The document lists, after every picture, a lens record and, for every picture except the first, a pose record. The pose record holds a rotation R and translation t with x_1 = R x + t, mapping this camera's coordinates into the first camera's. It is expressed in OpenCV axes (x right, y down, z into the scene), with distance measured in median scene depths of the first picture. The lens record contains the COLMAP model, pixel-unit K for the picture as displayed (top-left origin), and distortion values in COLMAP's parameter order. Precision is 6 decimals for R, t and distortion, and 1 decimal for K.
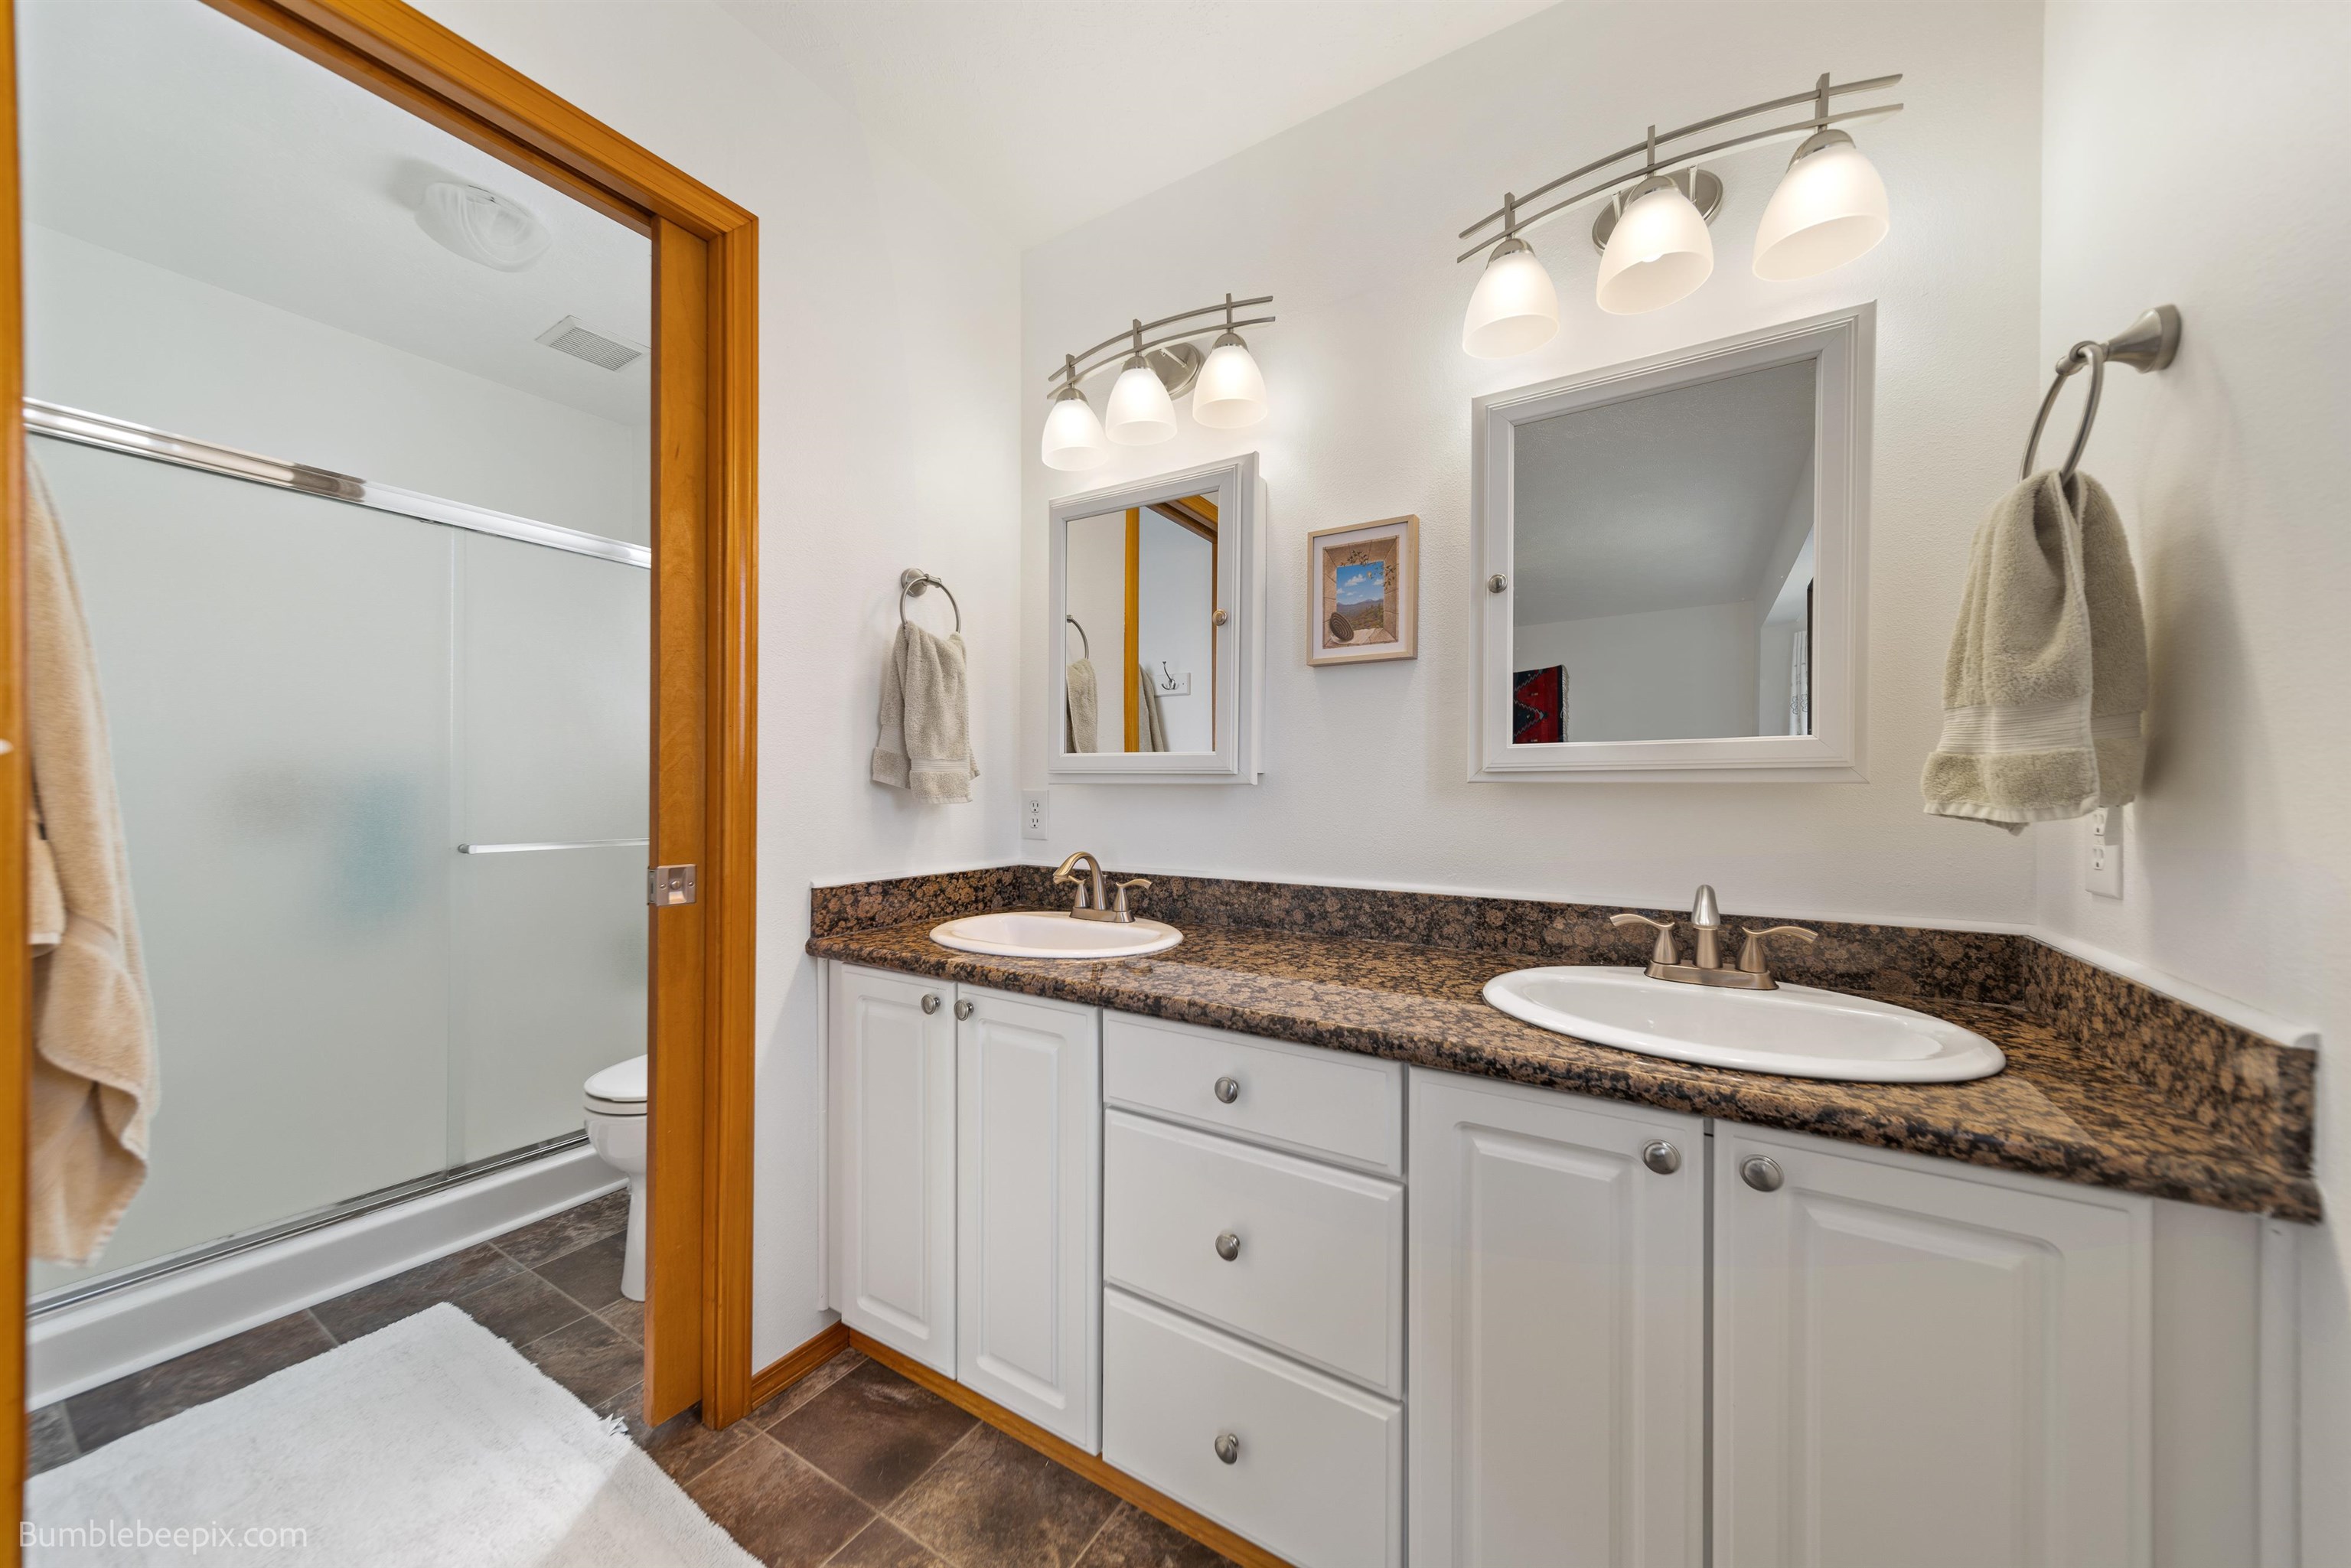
lens RADIAL K [[815.2, 0, 1180.9], [0, 815.2, 788.0], [0, 0, 1]] dist [0.006796, -0.000281]
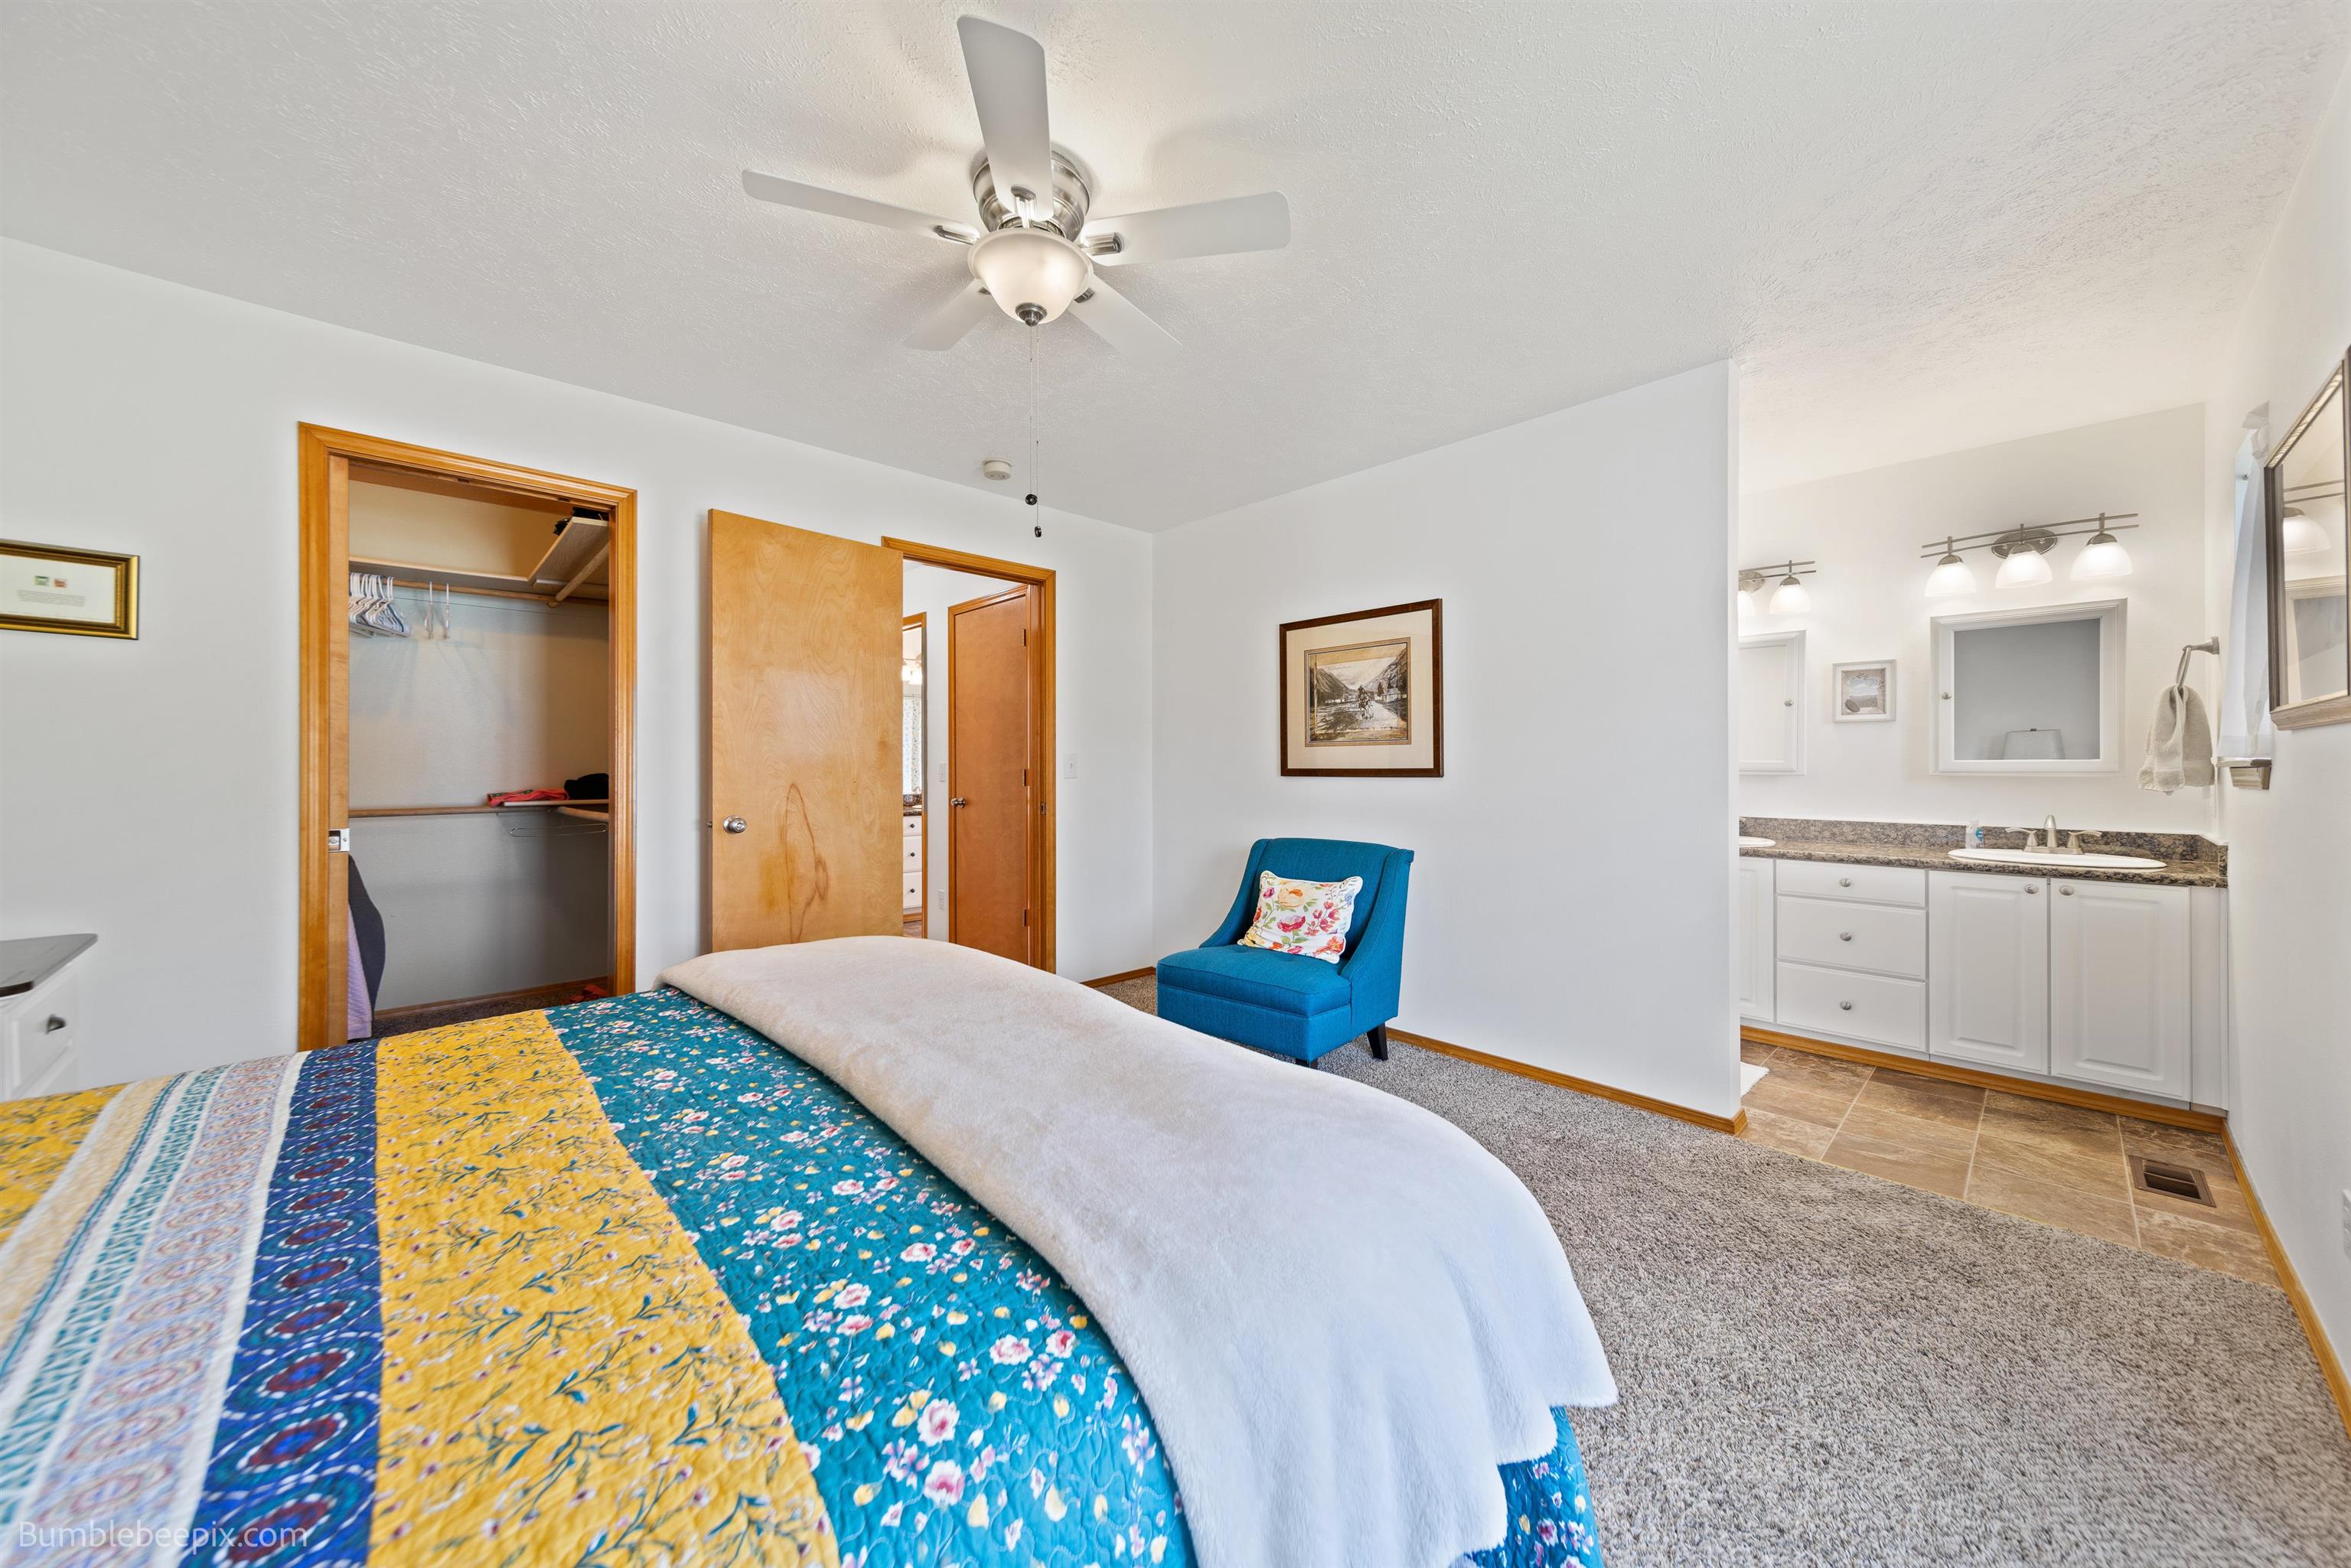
lens RADIAL K [[828.2, 0, 1164.6], [0, 828.2, 758.8], [0, 0, 1]] dist [0.002208, 0.000048]
pose [[0.963278, -0.006417, -0.268429, -1.459908], [0.005391, 0.999975, -0.004559, -0.071381], [0.268452, 0.002945, 0.963289, -2.462773]]
